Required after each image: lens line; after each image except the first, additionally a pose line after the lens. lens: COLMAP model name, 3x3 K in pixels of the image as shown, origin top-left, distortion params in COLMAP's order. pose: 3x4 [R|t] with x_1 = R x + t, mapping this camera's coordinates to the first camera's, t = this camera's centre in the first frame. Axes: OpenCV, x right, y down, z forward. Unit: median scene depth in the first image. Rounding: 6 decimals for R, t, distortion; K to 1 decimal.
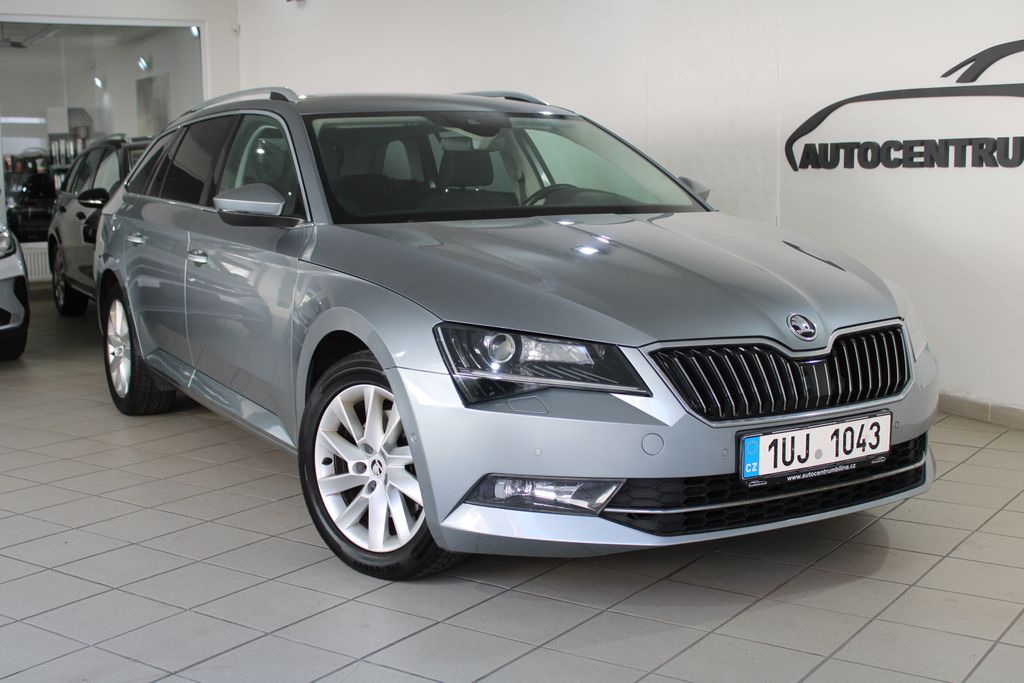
lens RADIAL K [[1293.9, 0, 511.9], [0, 1293.9, 340.6], [0, 0, 1]] dist [-0.098704, 0.000000]
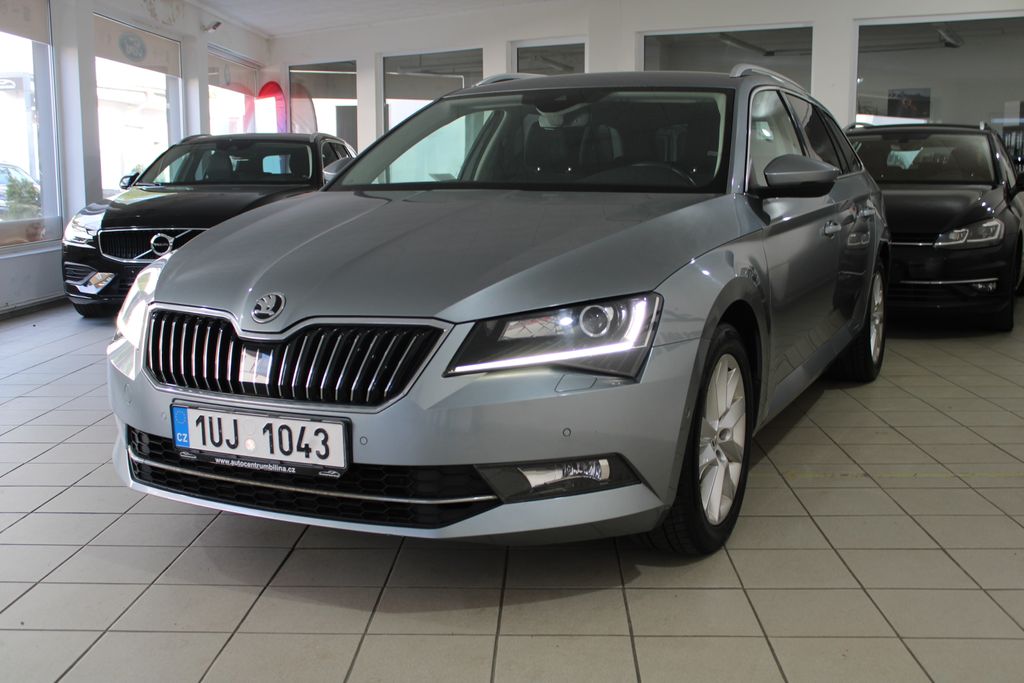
lens RADIAL K [[1154.9, 0, 512.9], [0, 1154.9, 342.0], [0, 0, 1]] dist [-0.066098, 0.000000]
pose [[0.534443, 0.133023, -0.834671, 1.017462], [-0.109876, 0.990092, 0.087438, -0.078278], [0.838032, 0.044980, 0.543763, 0.698807]]
